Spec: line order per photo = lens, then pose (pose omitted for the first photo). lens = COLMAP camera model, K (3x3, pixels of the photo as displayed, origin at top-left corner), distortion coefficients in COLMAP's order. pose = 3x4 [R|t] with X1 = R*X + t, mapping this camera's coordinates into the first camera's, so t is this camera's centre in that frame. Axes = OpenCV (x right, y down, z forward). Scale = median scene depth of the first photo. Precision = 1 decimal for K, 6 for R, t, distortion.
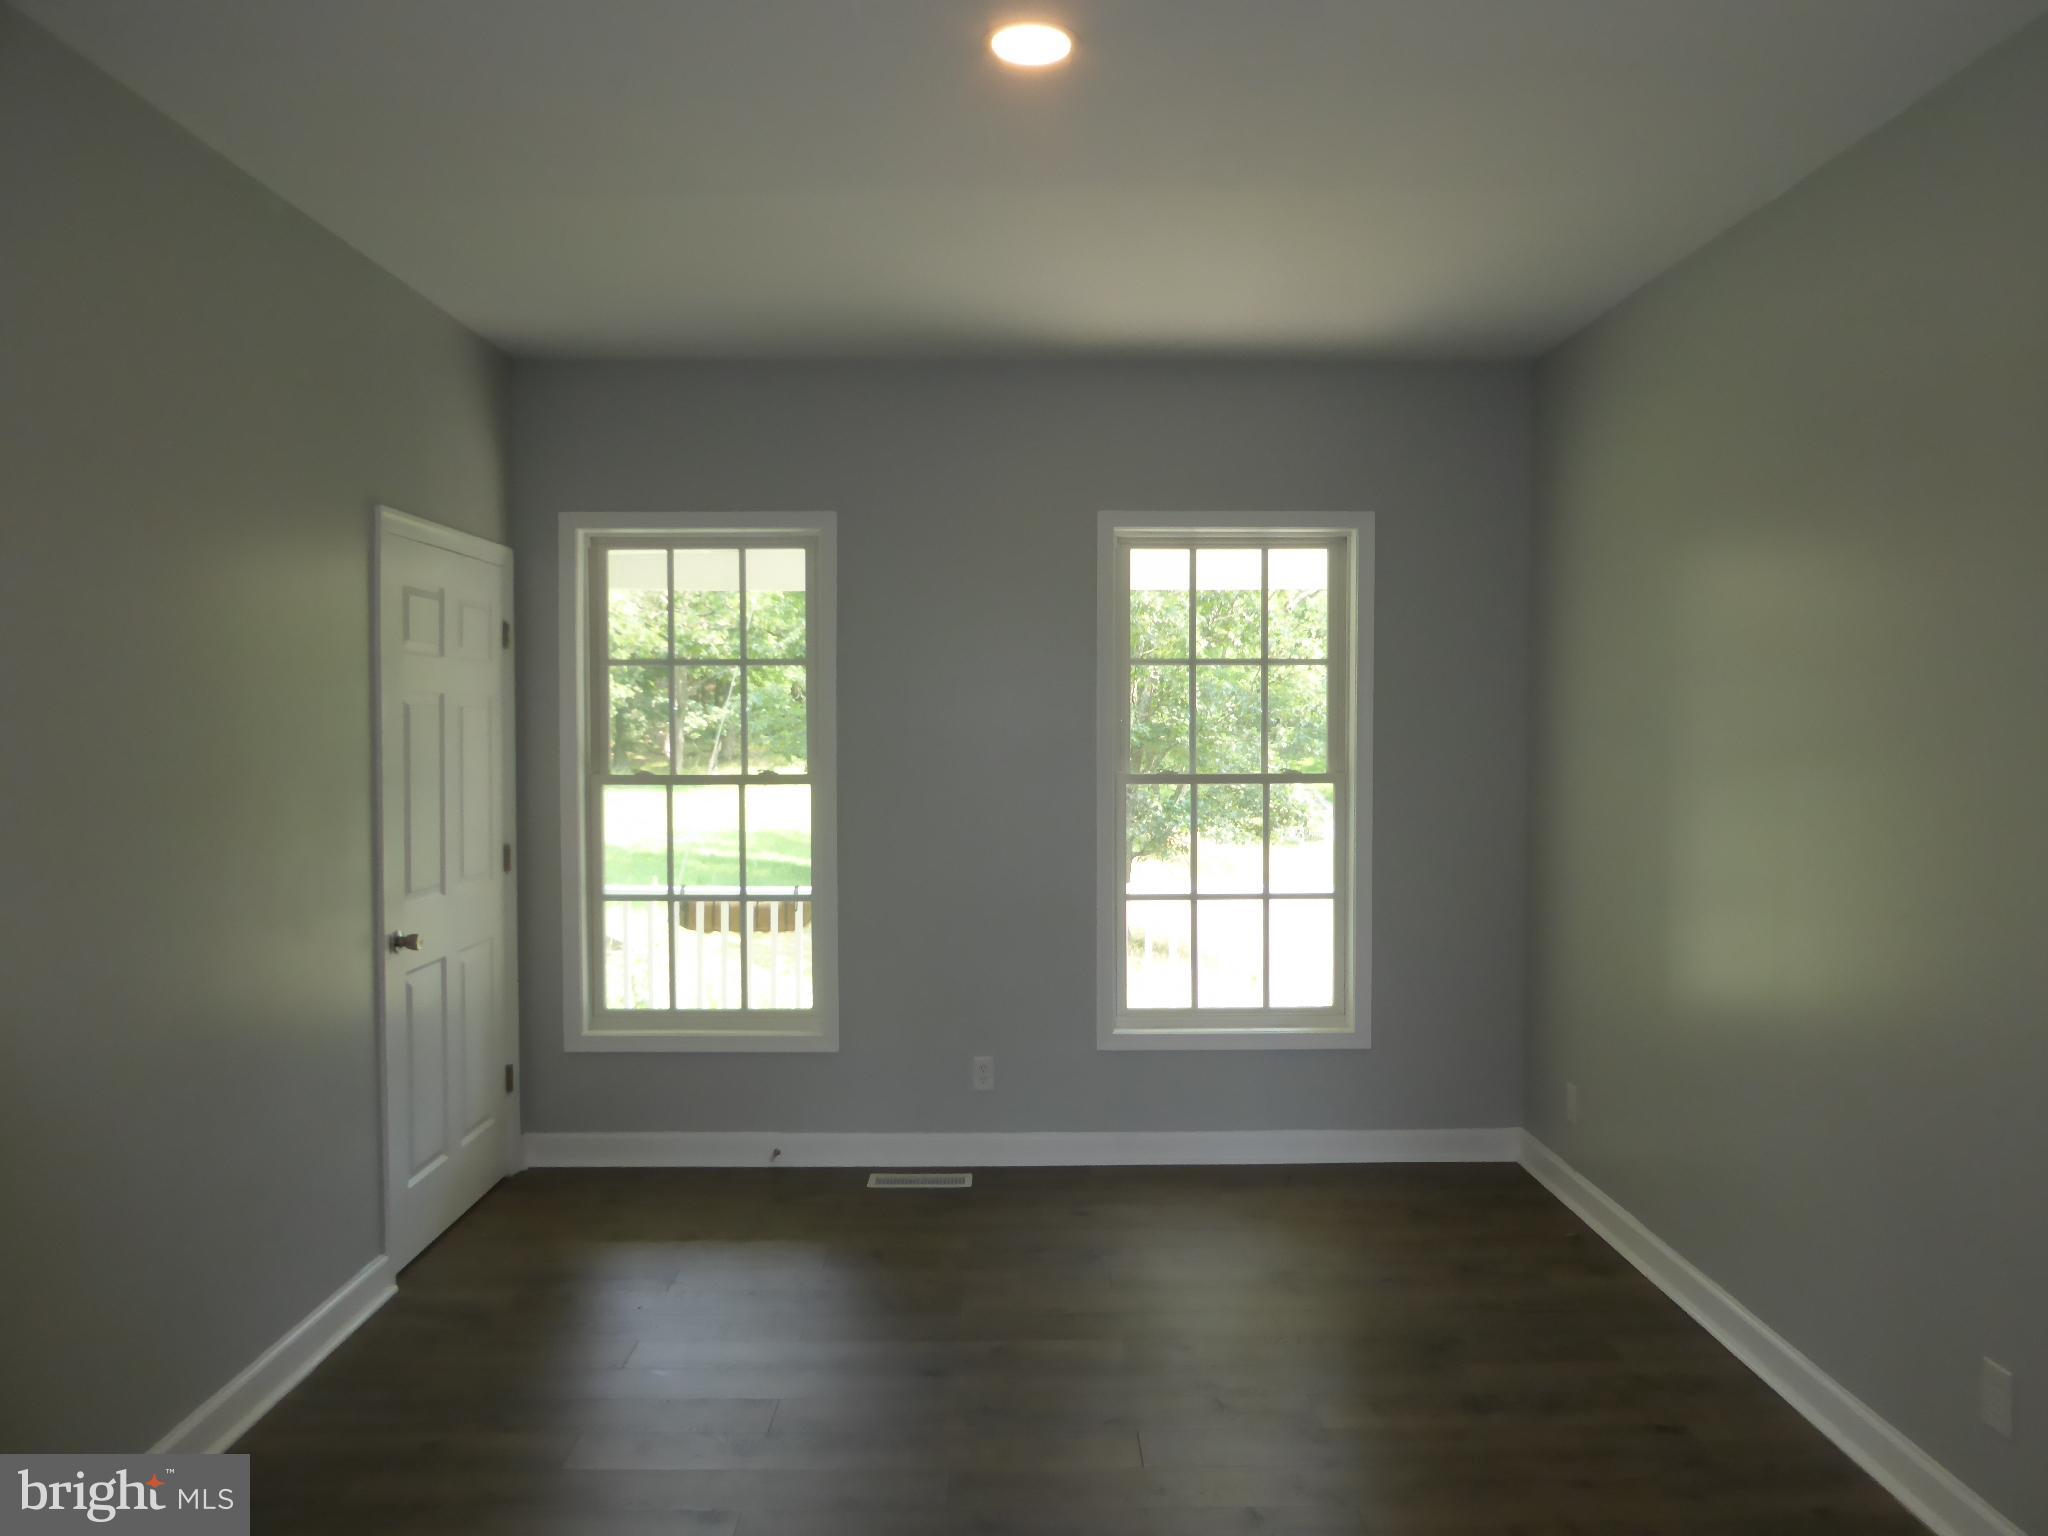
lens RADIAL K [[1451.2, 0, 1025.6], [0, 1451.2, 764.3], [0, 0, 1]] dist [-0.030247, -0.002673]
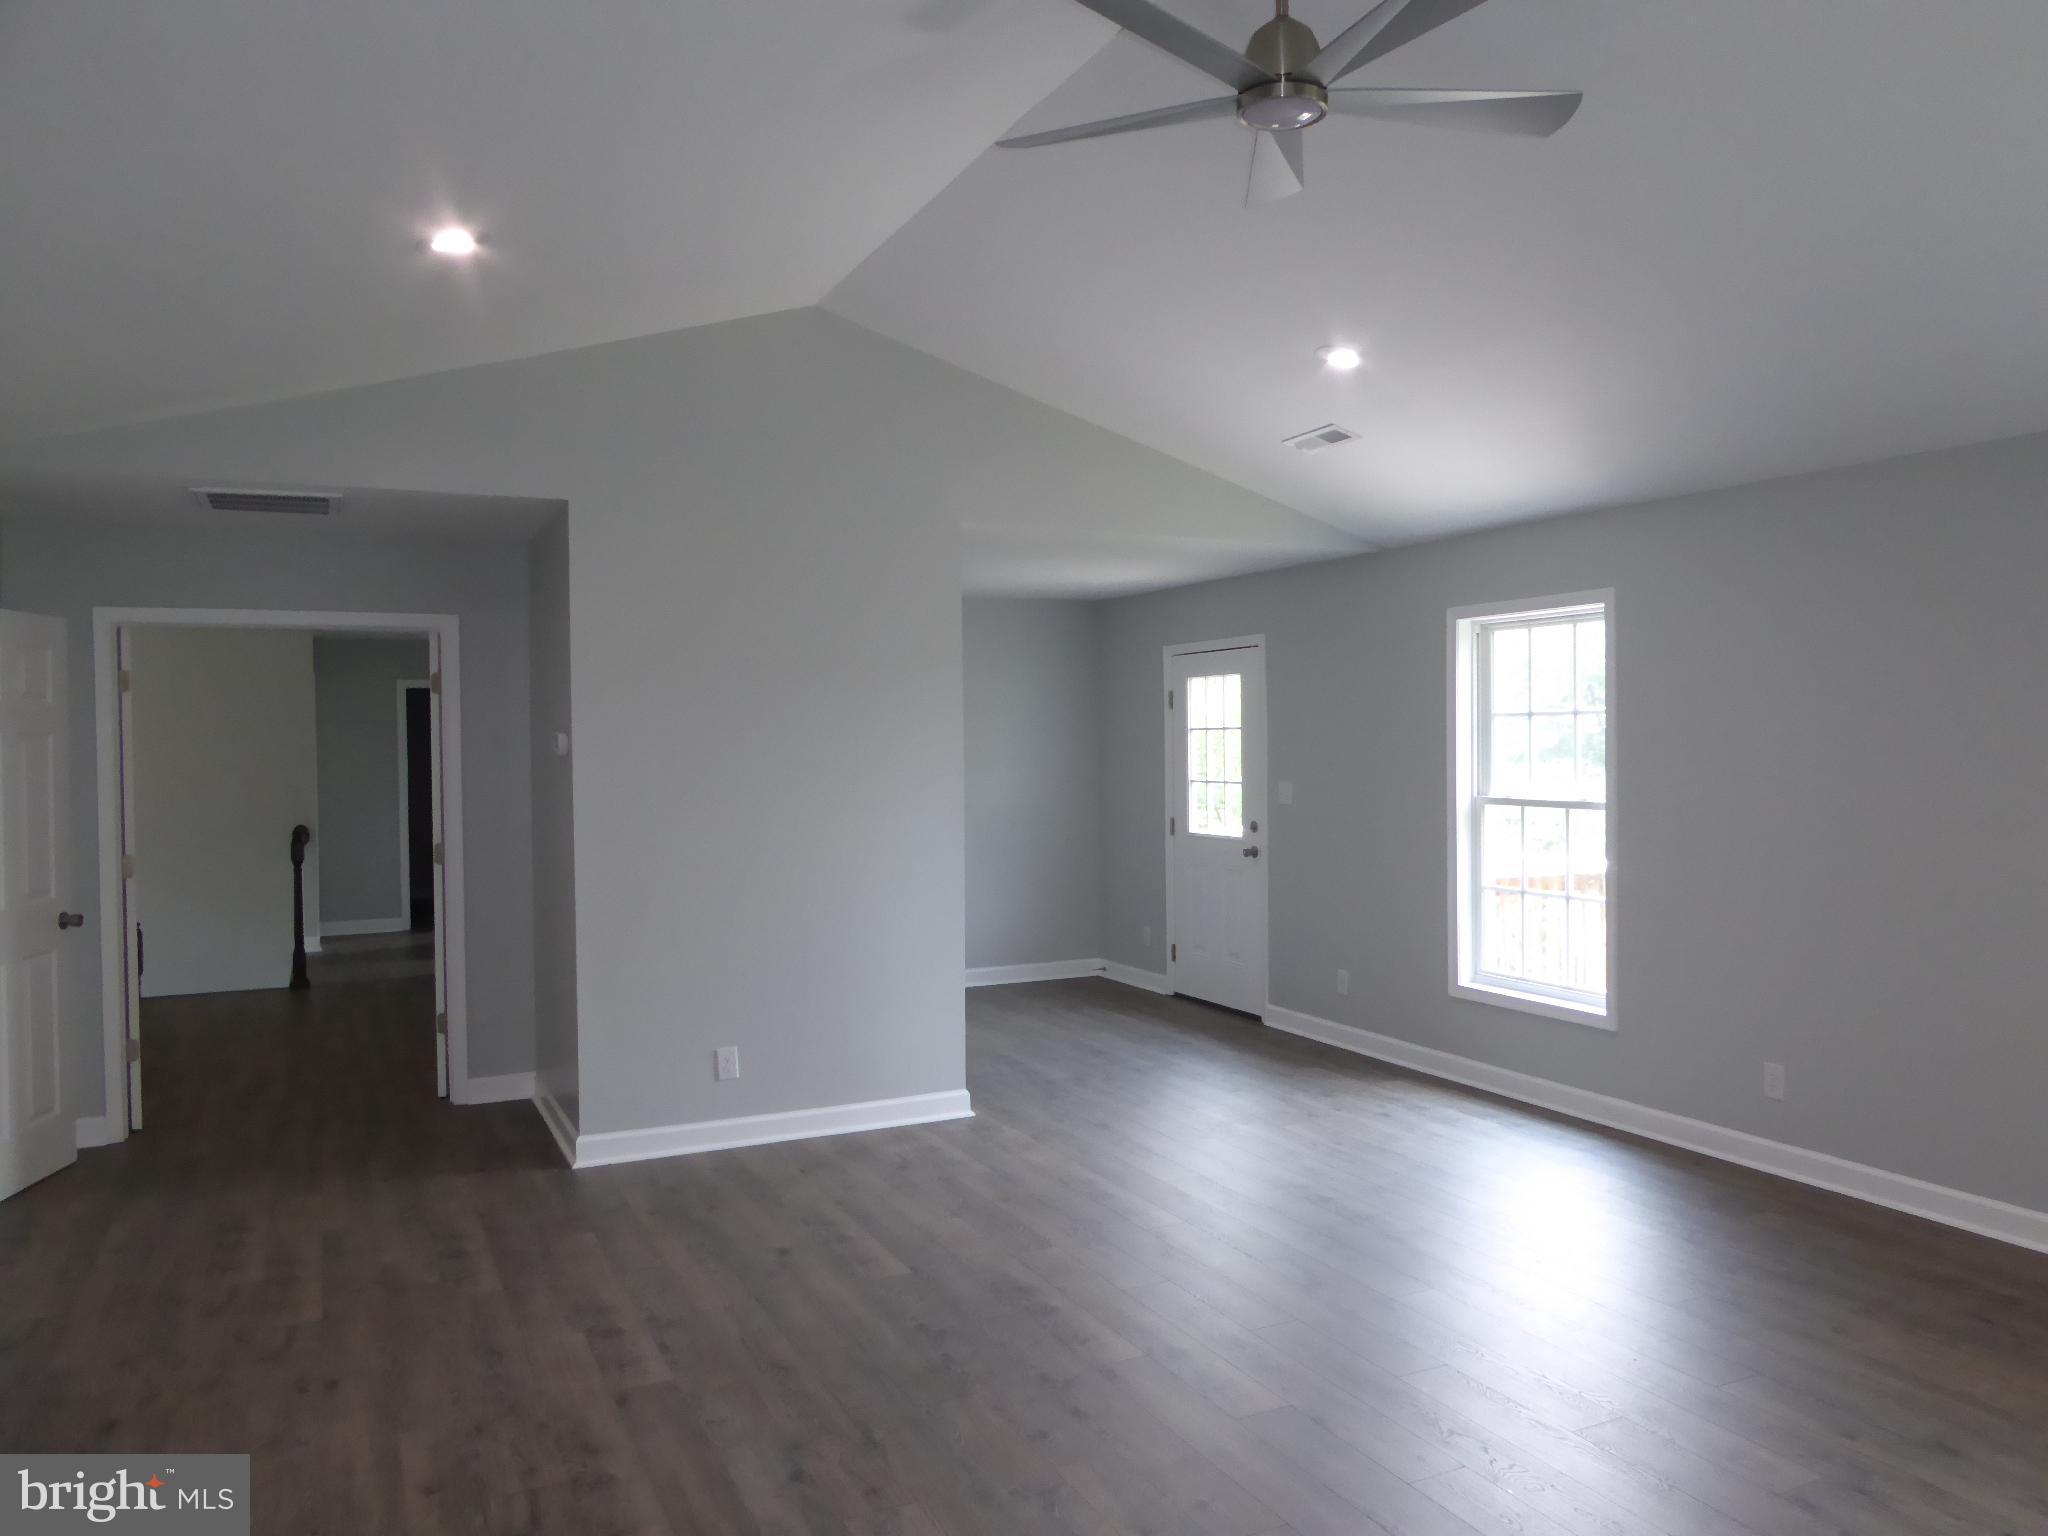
lens RADIAL K [[1434.5, 0, 1024.0], [0, 1434.5, 768.0], [0, 0, 1]] dist [-0.020001, 0.000353]
pose [[0.450856, 0.010674, -0.892533, 1.070848], [-0.030747, 0.999521, -0.003579, -0.003163], [0.892067, 0.029056, 0.450968, 0.011417]]
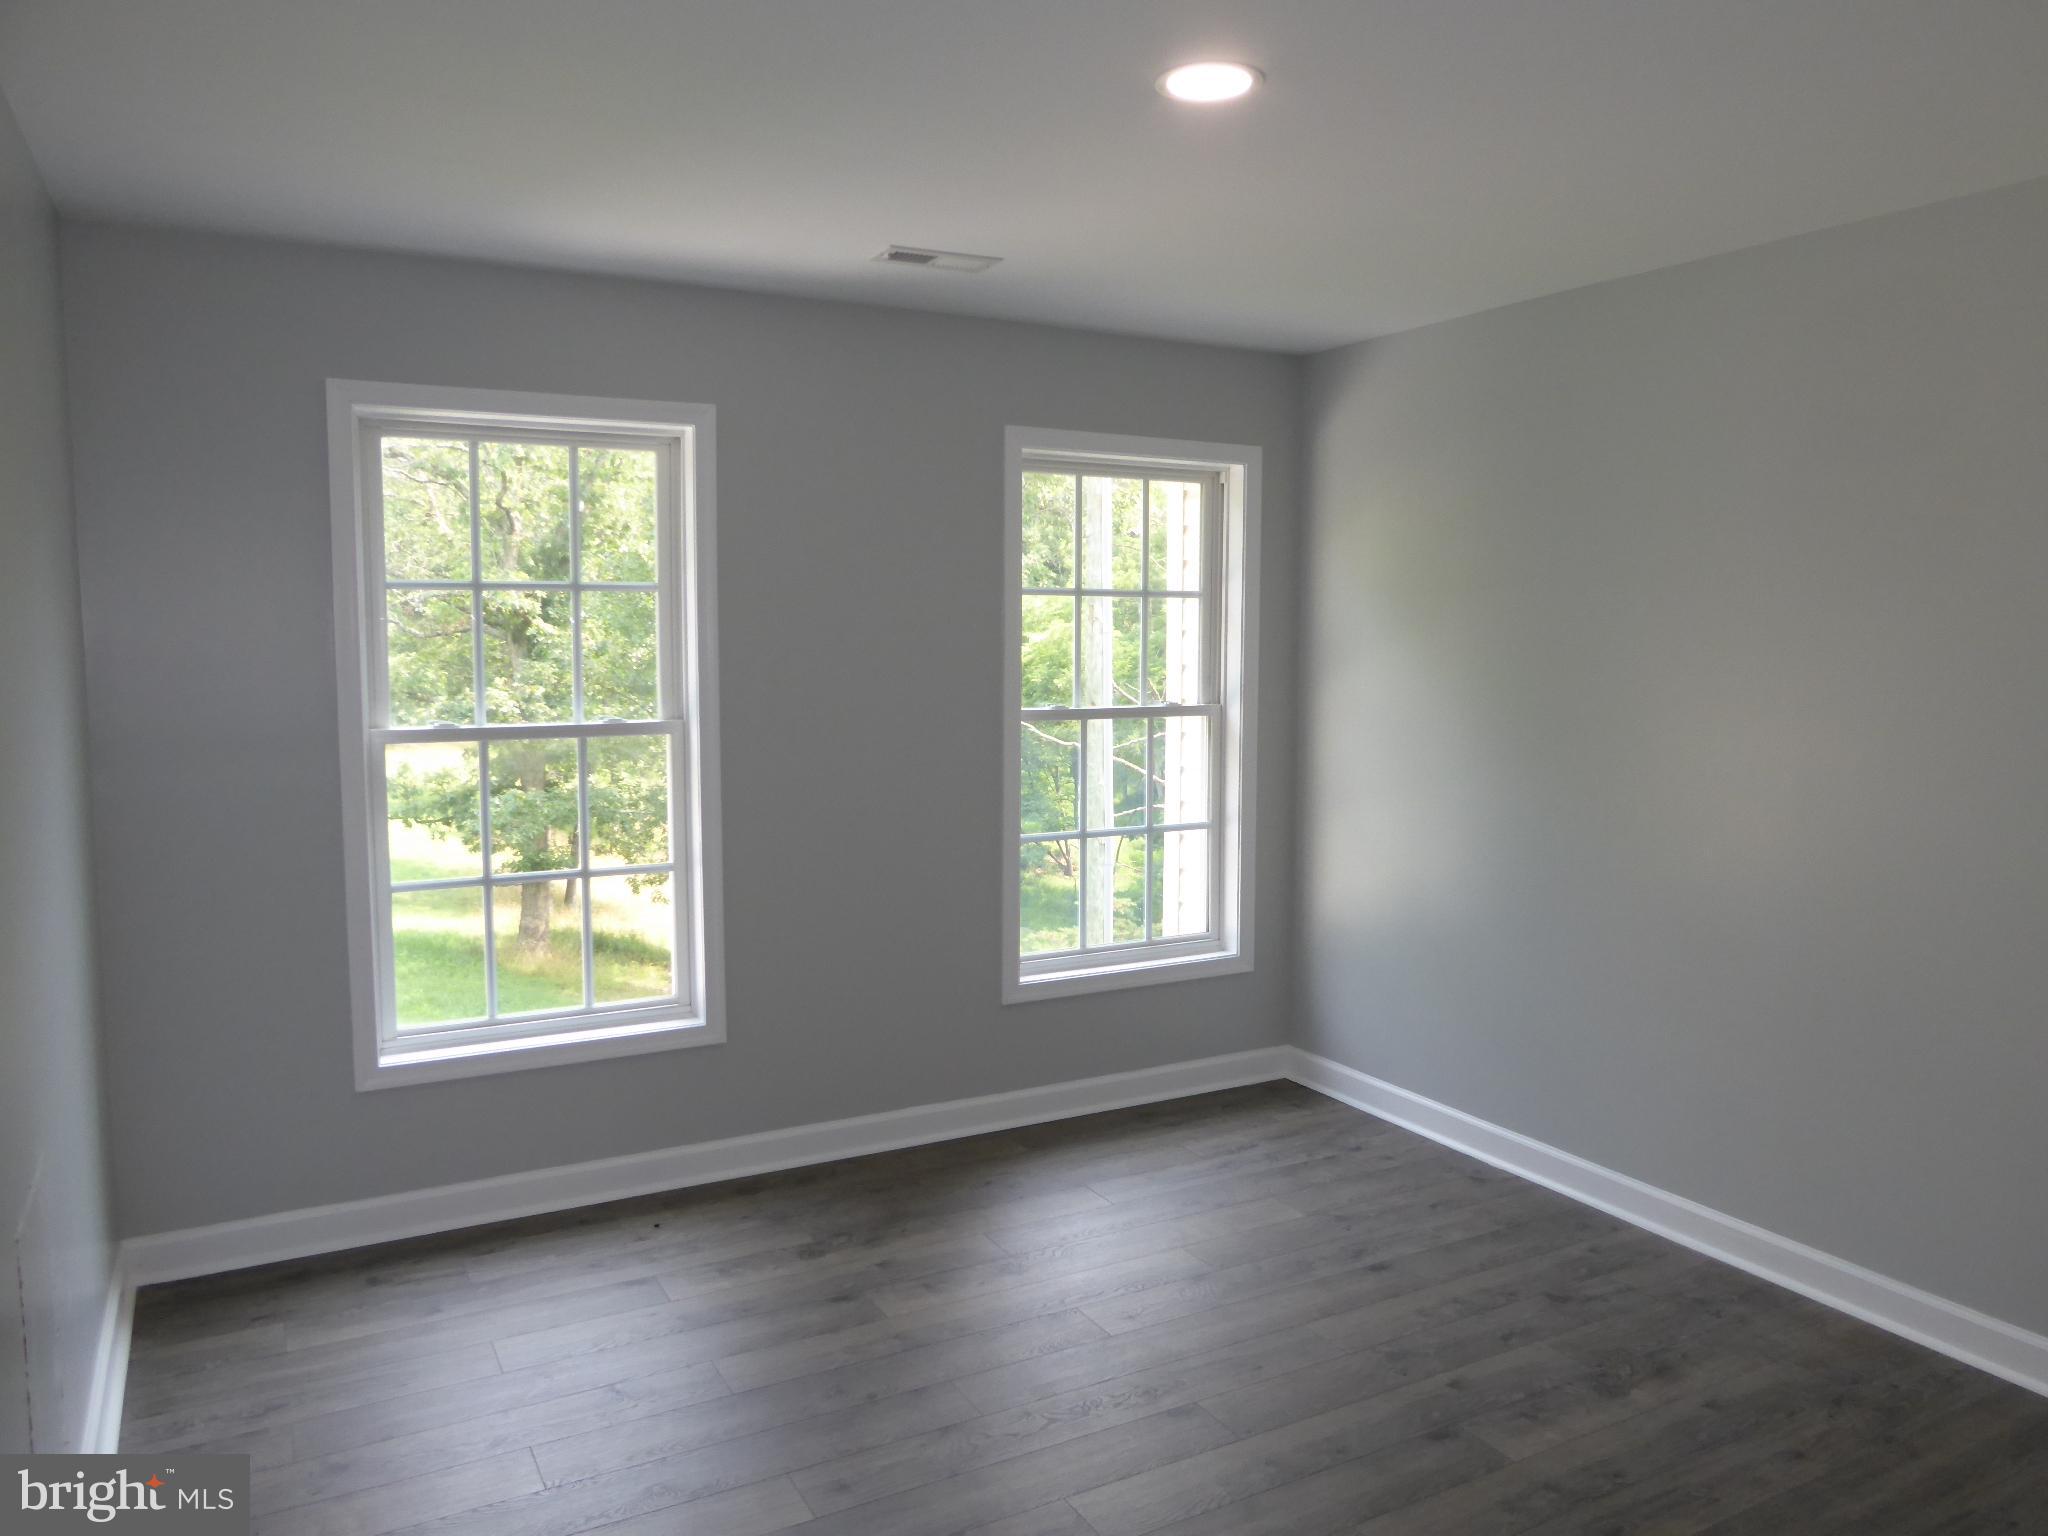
lens RADIAL K [[1451.2, 0, 1025.6], [0, 1451.2, 764.3], [0, 0, 1]] dist [-0.030247, -0.002673]
pose [[0.876331, -0.044967, 0.479607, -0.384032], [0.012983, 0.997477, 0.069798, -0.025236], [-0.481535, -0.054939, 0.874703, 0.170321]]
